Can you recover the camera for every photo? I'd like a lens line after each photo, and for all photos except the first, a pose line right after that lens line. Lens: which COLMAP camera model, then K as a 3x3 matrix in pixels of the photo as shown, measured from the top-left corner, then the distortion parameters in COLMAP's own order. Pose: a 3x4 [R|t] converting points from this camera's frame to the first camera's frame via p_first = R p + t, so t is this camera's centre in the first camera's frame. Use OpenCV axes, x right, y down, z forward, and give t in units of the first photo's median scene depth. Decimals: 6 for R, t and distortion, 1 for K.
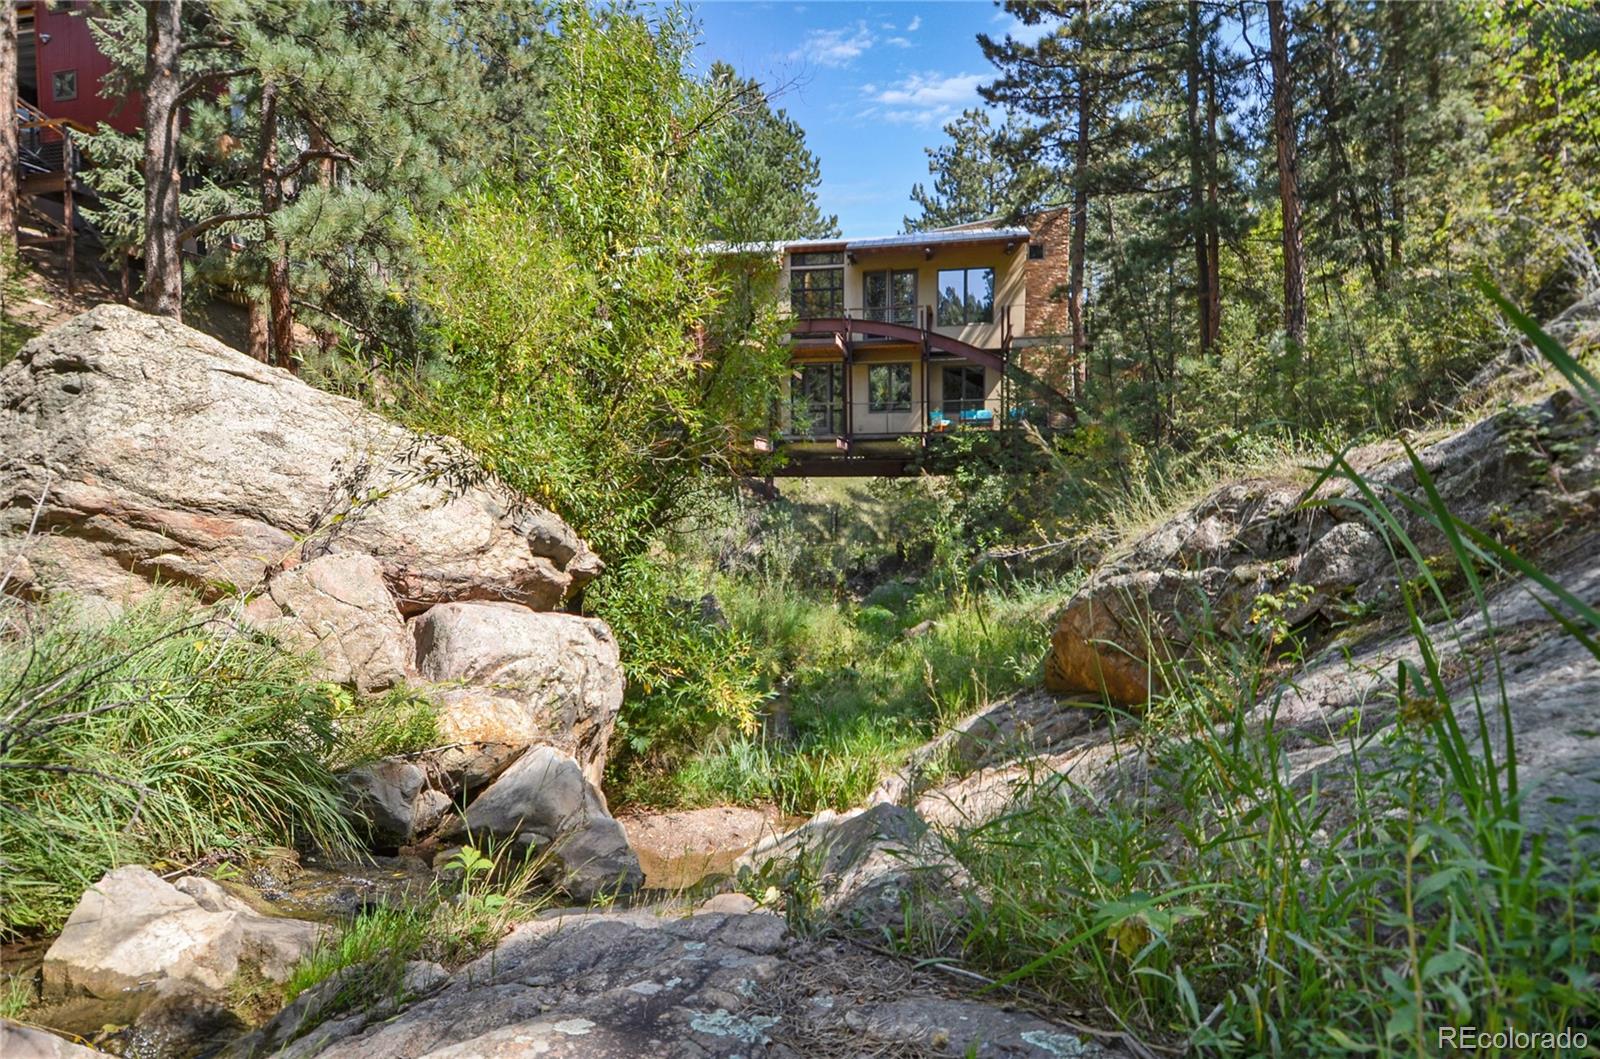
lens RADIAL K [[814.7, 0, 812.3], [0, 814.7, 527.3], [0, 0, 1]] dist [-0.004237, -0.006755]
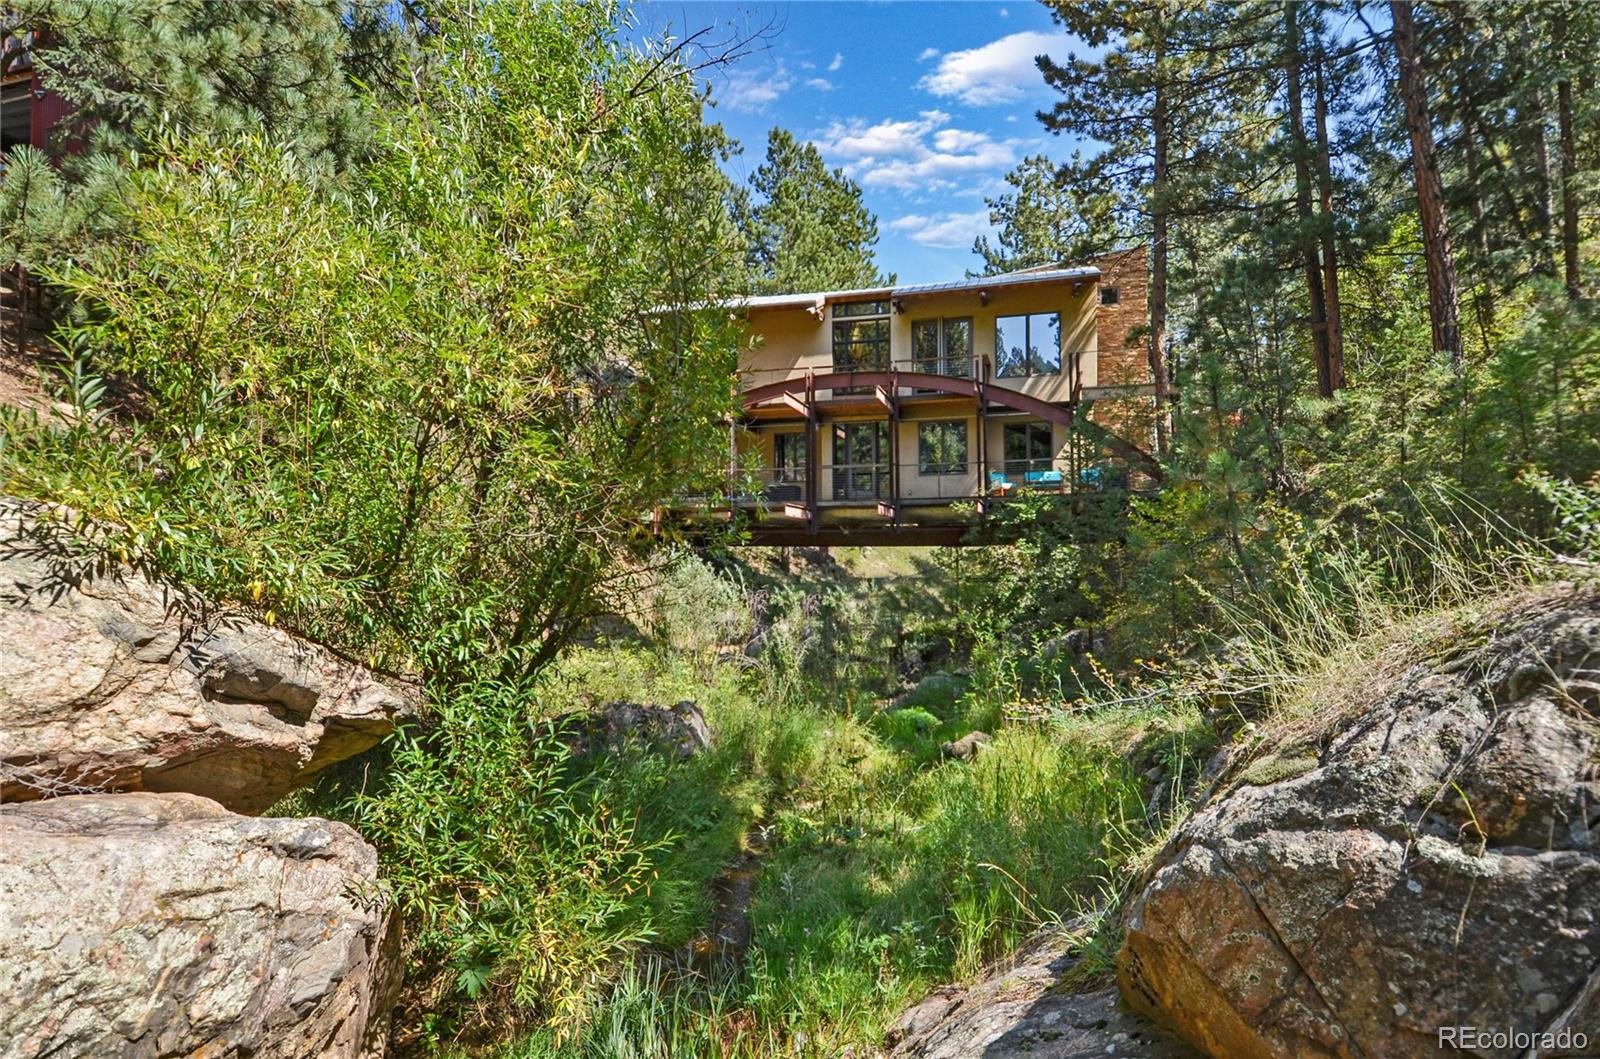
lens RADIAL K [[814.7, 0, 807.8], [0, 814.7, 529.6], [0, 0, 1]] dist [-0.004237, -0.006755]
pose [[0.995230, -0.001948, -0.097539, 0.038178], [-0.005666, 0.996959, -0.077725, -0.013084], [0.097393, 0.077906, 0.992192, 0.121300]]
